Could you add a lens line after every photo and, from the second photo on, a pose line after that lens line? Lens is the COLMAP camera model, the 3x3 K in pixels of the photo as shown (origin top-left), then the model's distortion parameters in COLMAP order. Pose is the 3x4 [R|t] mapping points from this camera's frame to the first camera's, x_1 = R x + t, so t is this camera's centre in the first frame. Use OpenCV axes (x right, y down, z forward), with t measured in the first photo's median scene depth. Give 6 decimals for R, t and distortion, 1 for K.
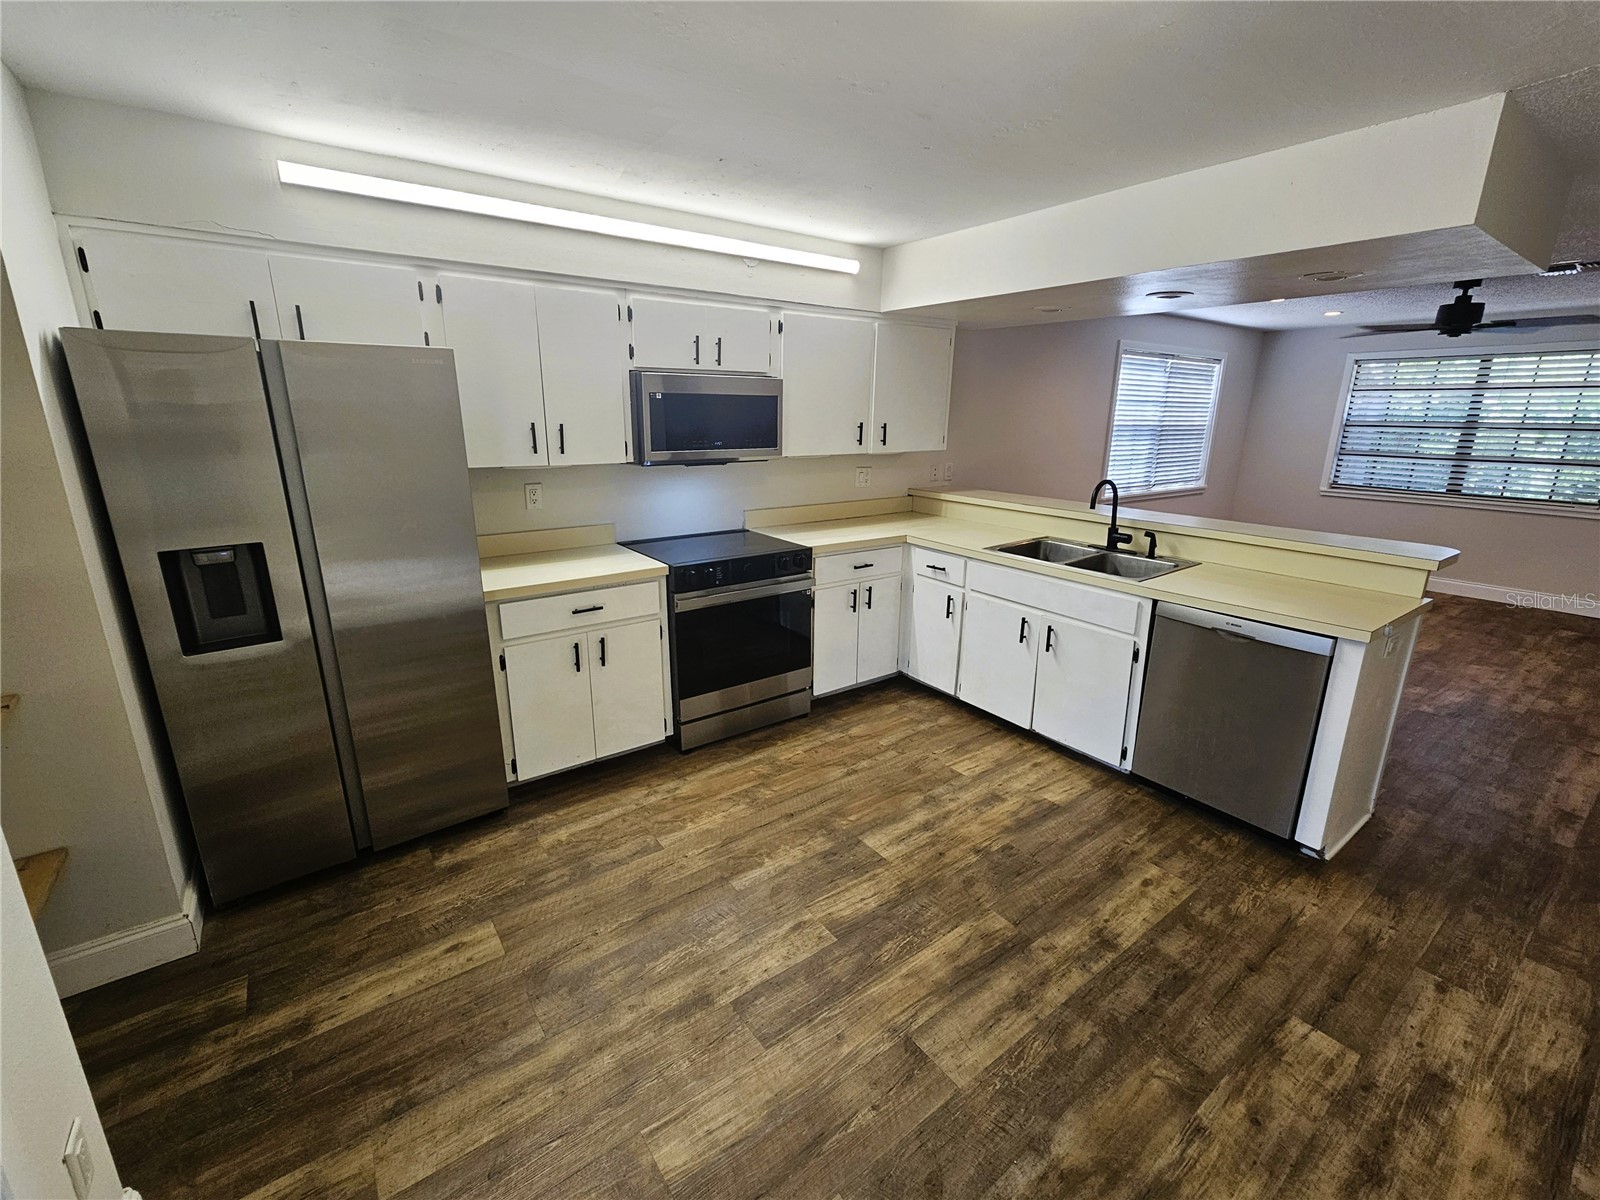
lens RADIAL K [[692.7, 0, 796.5], [0, 692.7, 597.0], [0, 0, 1]] dist [0.002517, 0.000845]
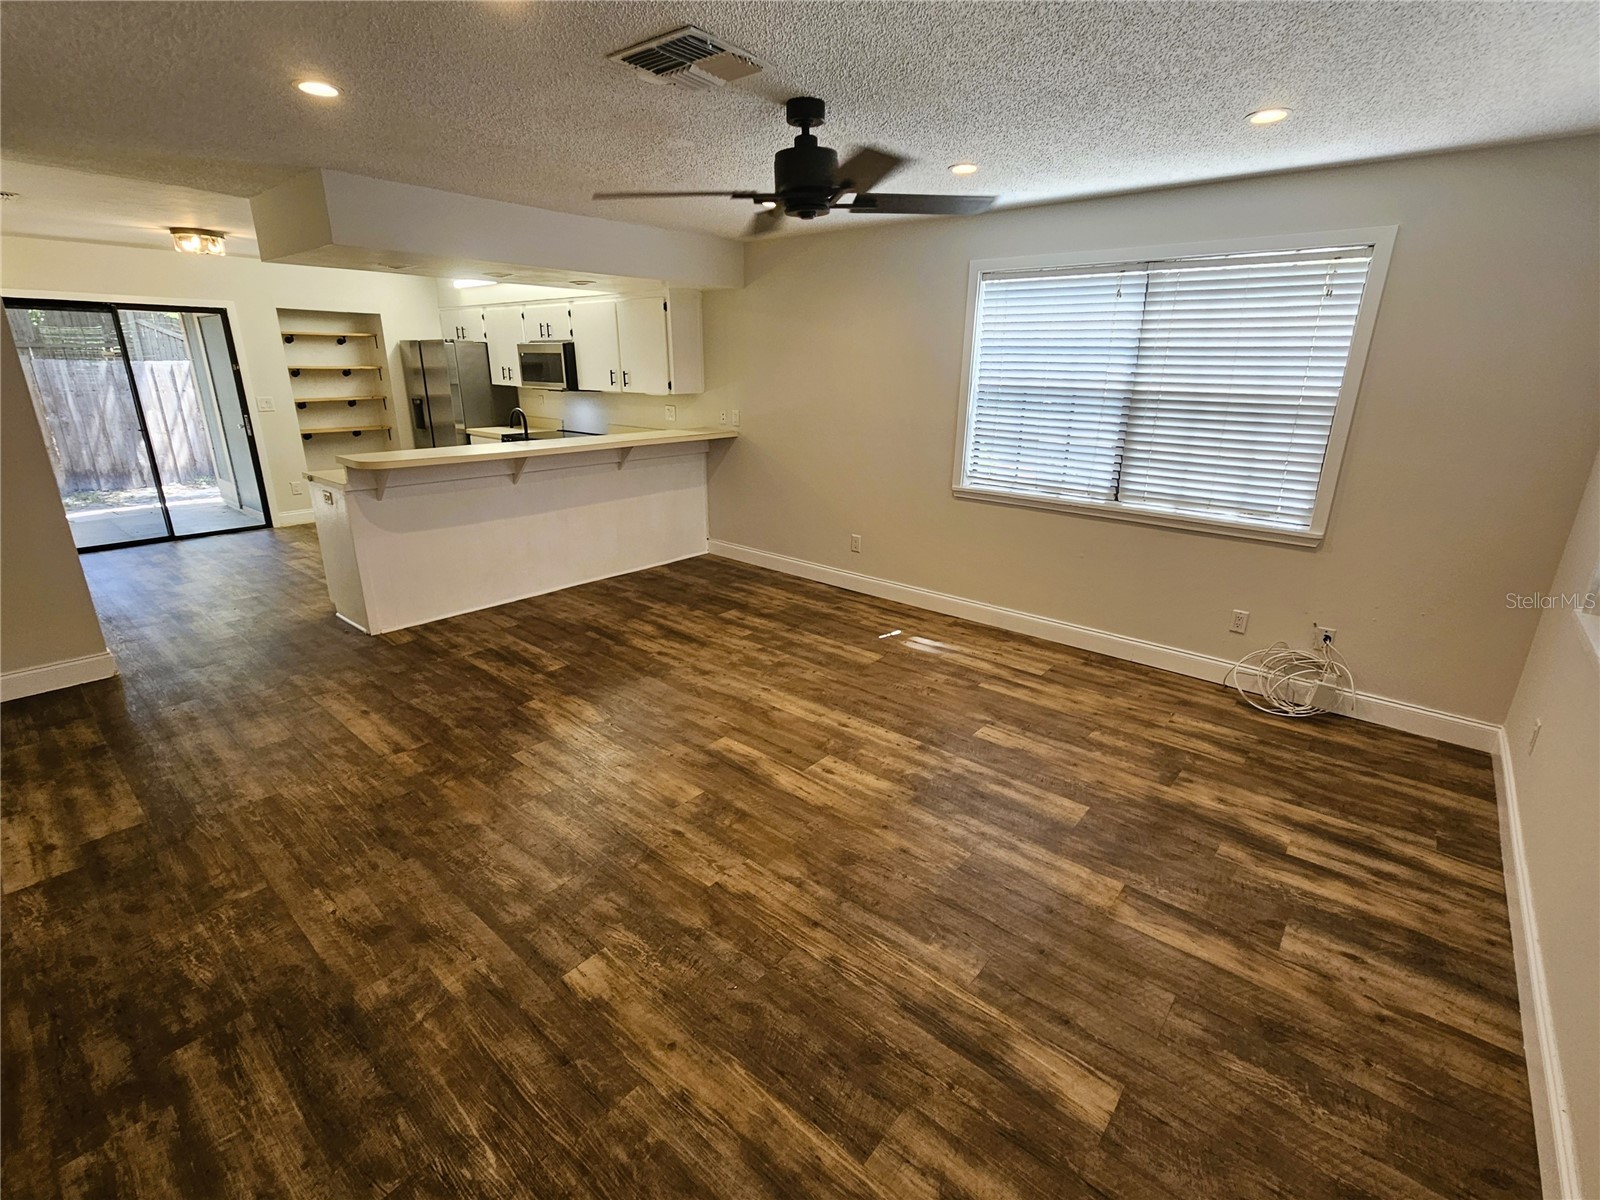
lens RADIAL K [[709.6, 0, 779.5], [0, 709.6, 594.4], [0, 0, 1]] dist [0.001102, 0.000287]
pose [[0.226293, 0.294291, -0.928539, 3.422655], [-0.263472, 0.936226, 0.232516, -0.493187], [0.937749, 0.192027, 0.289399, 1.952624]]
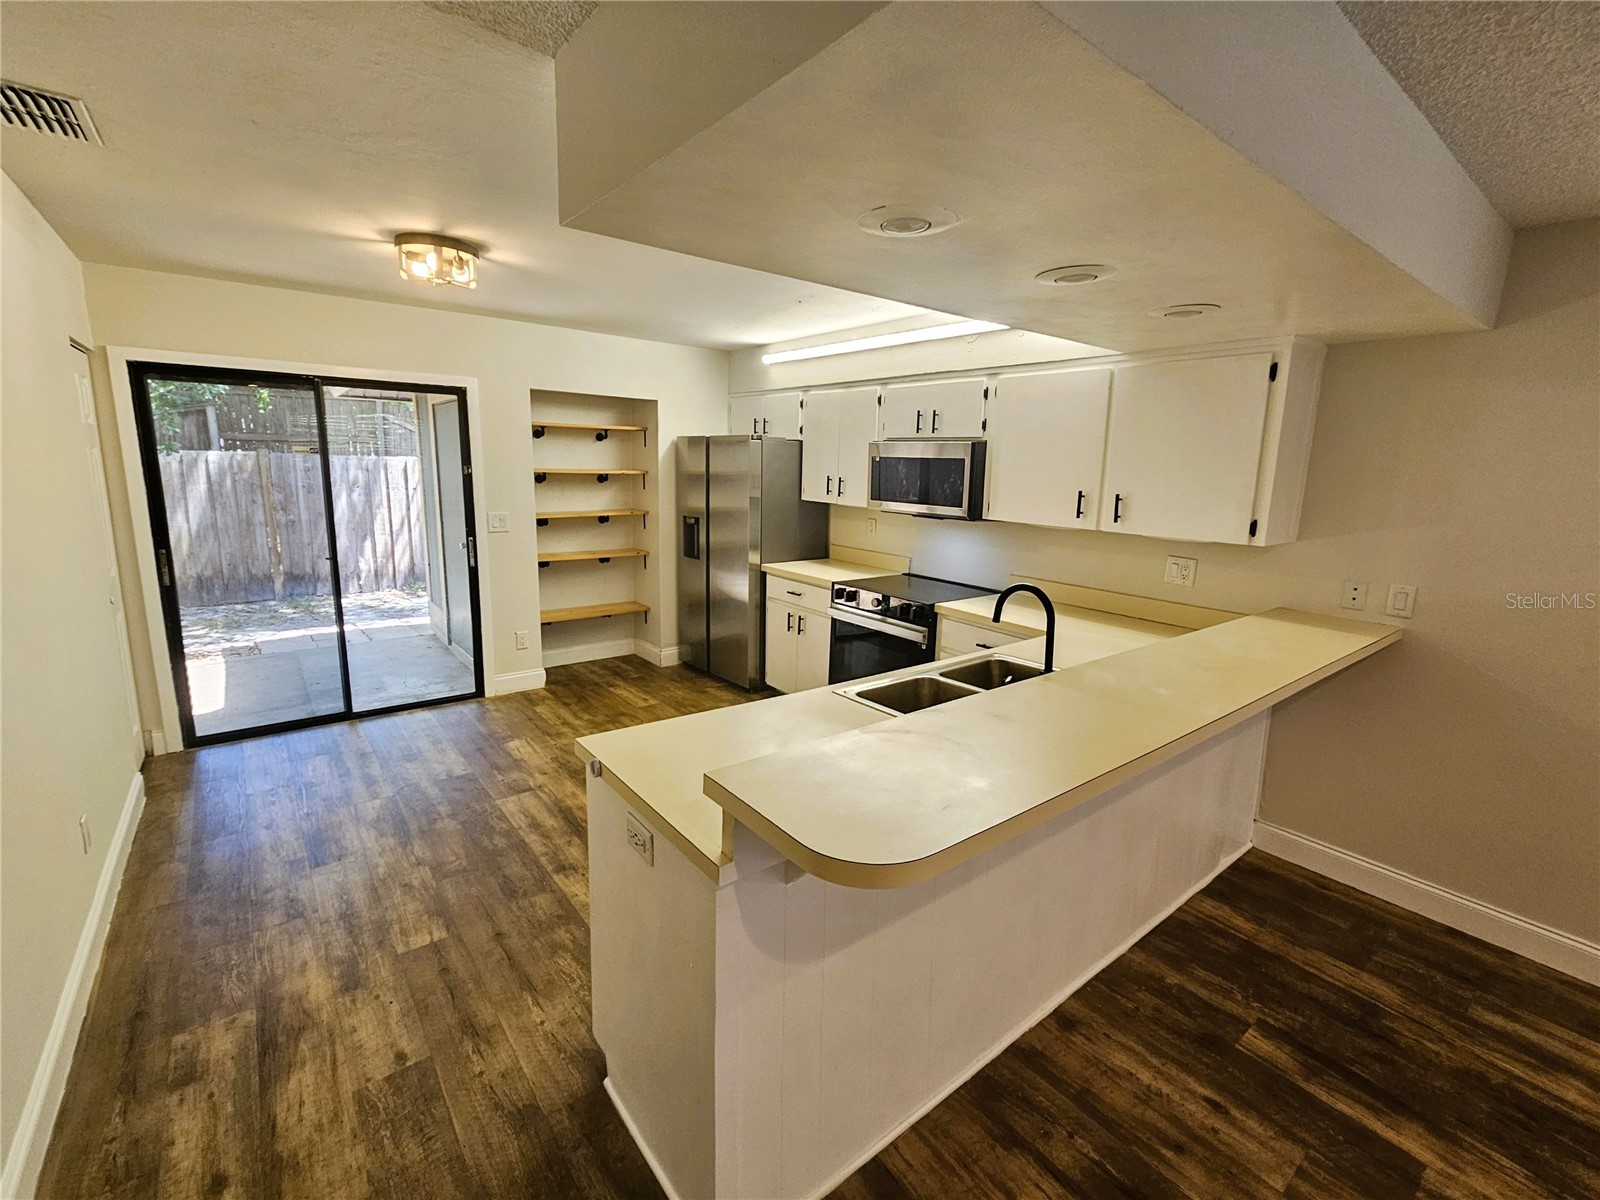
lens RADIAL K [[692.7, 0, 796.5], [0, 692.7, 597.0], [0, 0, 1]] dist [0.002517, 0.000845]
pose [[0.031247, 0.183036, -0.982610, 1.777948], [-0.289387, 0.942640, 0.166388, -0.340874], [0.956702, 0.279155, 0.082423, 1.279091]]
